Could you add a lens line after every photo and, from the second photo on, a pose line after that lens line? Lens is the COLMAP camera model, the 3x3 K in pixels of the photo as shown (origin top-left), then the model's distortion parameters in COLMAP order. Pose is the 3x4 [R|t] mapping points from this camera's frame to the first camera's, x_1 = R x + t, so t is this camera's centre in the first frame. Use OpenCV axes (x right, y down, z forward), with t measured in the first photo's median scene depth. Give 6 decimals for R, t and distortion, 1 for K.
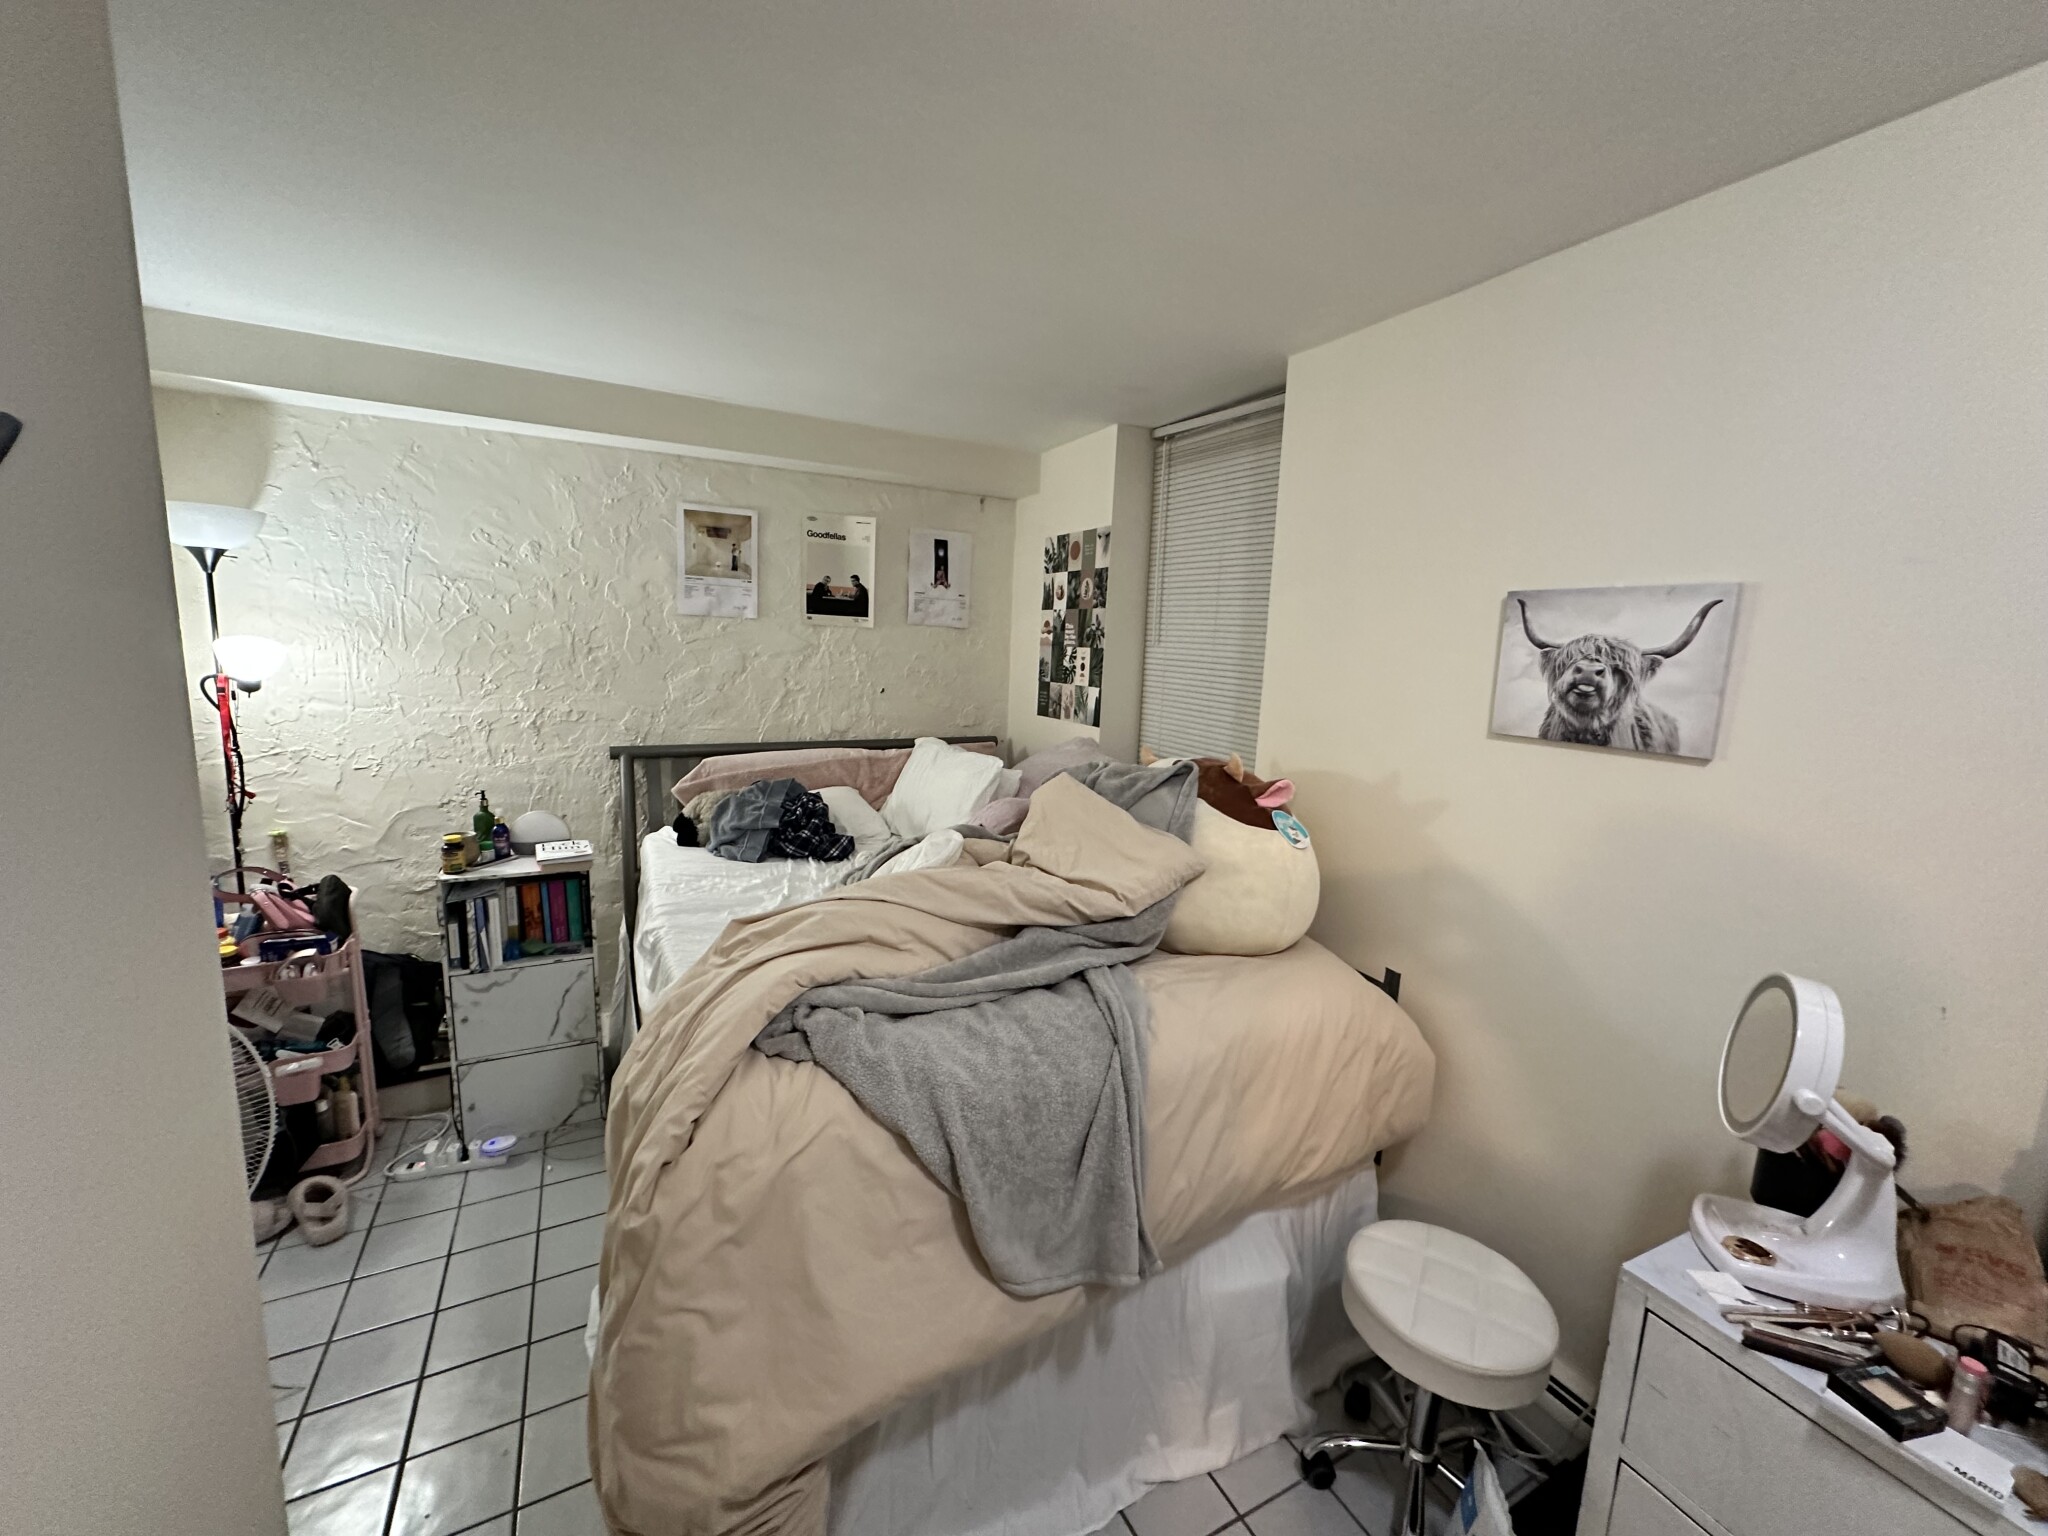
lens RADIAL K [[820.7, 0, 1031.5], [0, 820.7, 771.0], [0, 0, 1]] dist [-0.005541, 0.001412]
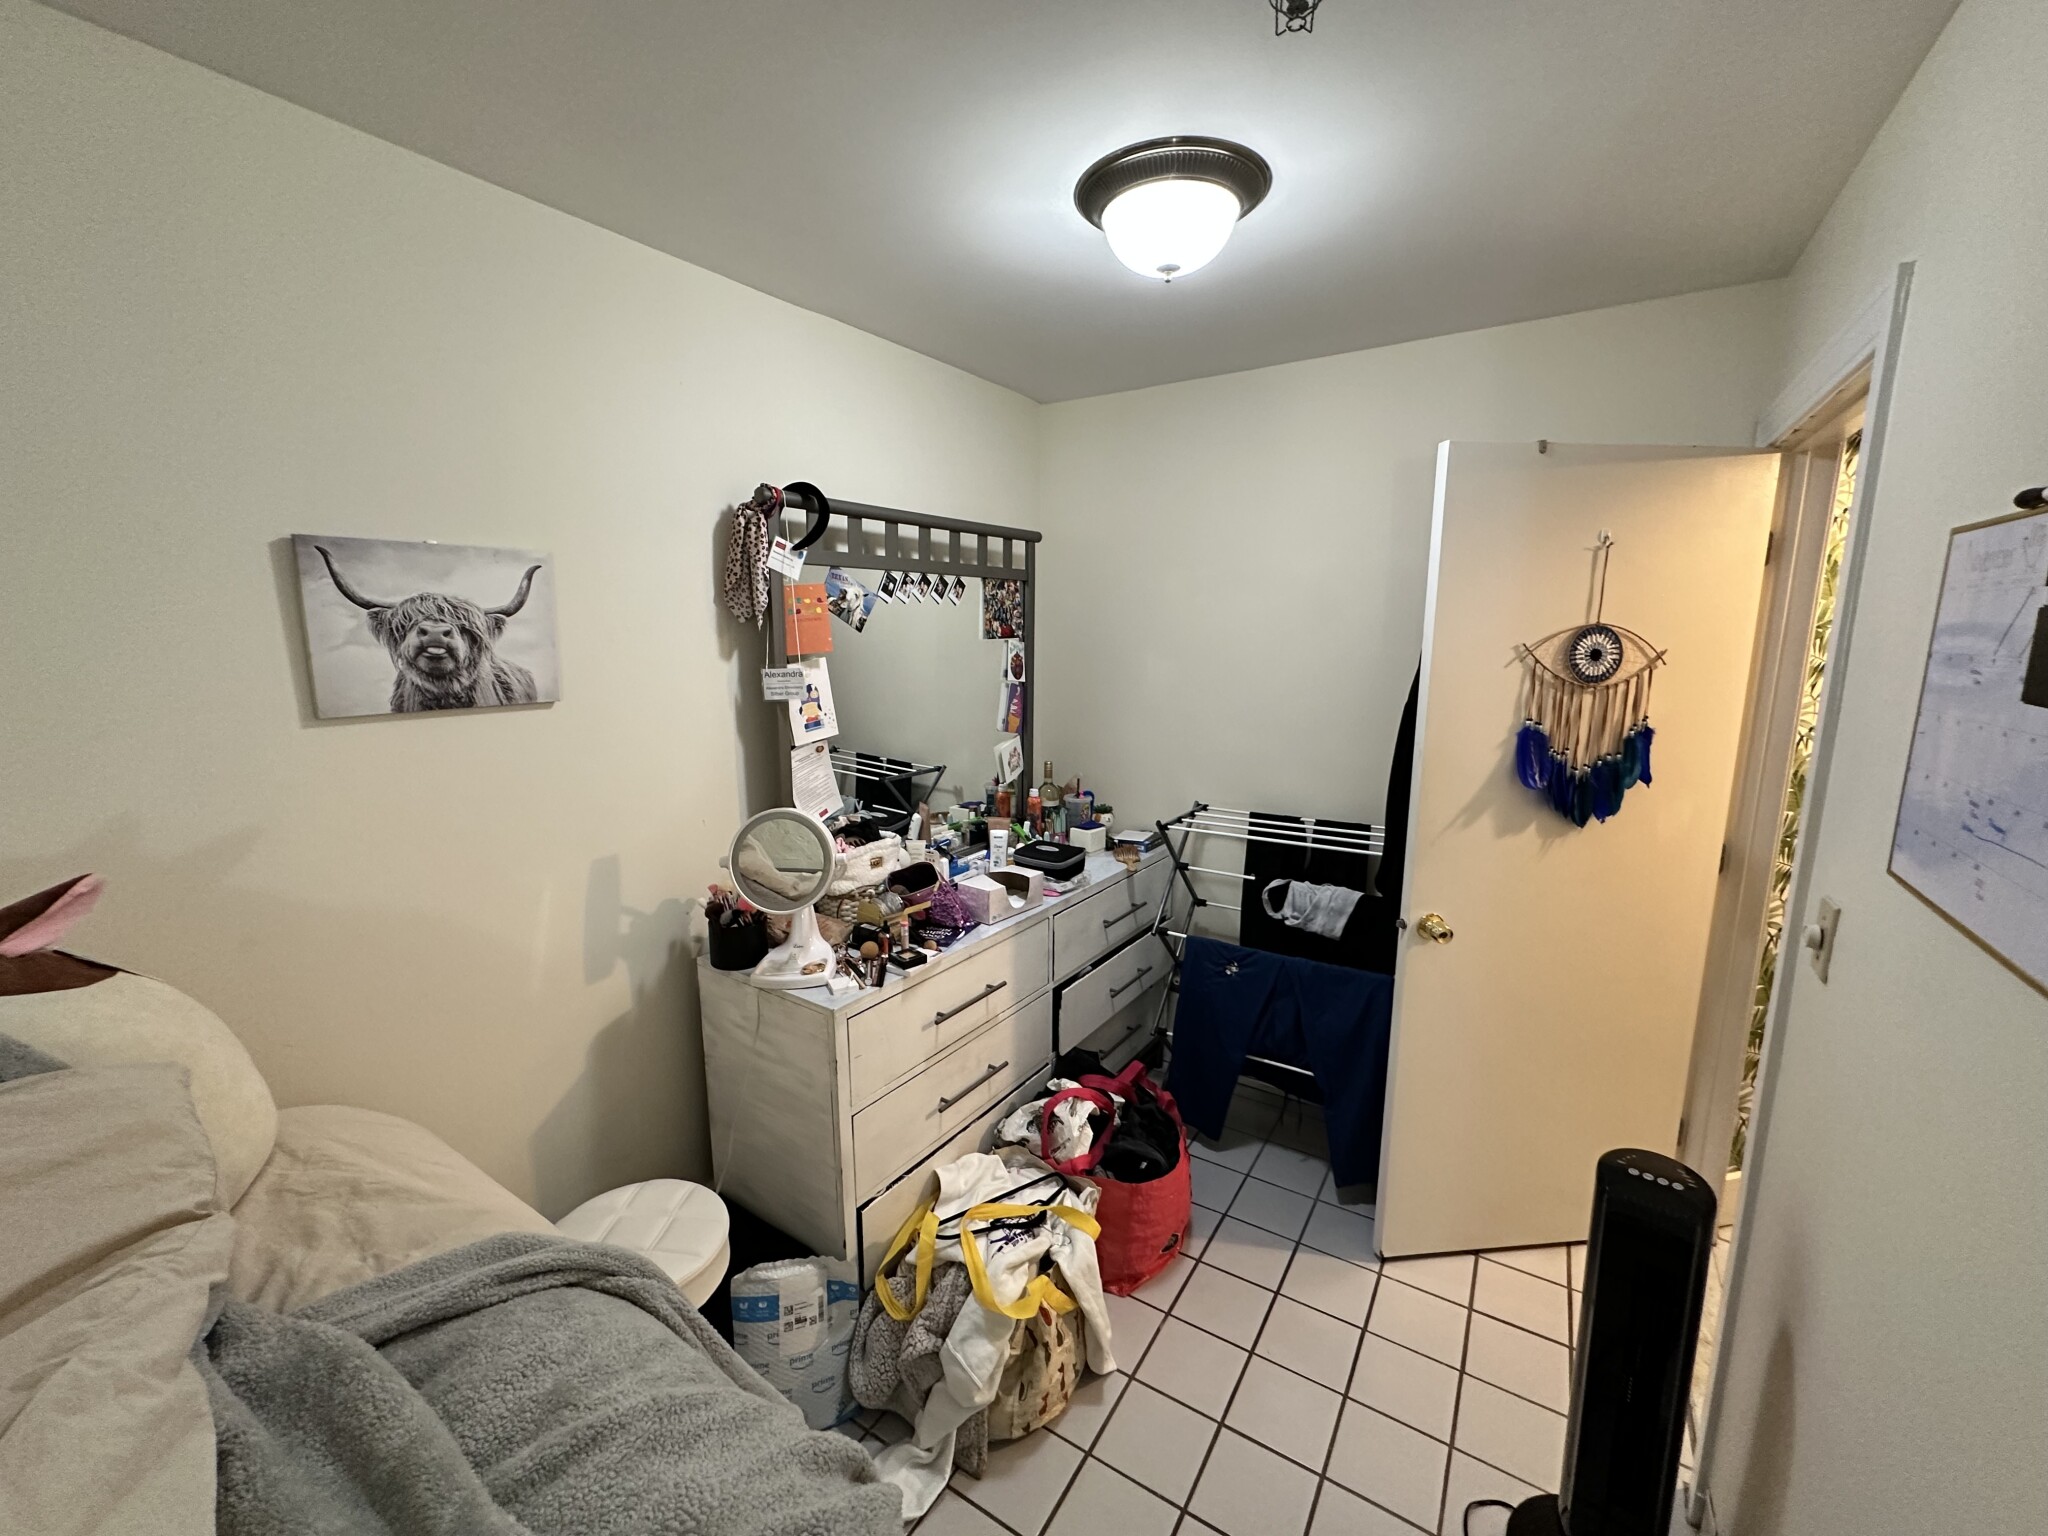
lens RADIAL K [[820.7, 0, 1025.7], [0, 820.7, 768.1], [0, 0, 1]] dist [-0.005541, 0.001412]
pose [[-0.483091, -0.185869, 0.855614, -0.269770], [0.118886, 0.954233, 0.274417, -0.084488], [-0.867461, 0.234289, -0.438884, 0.482360]]
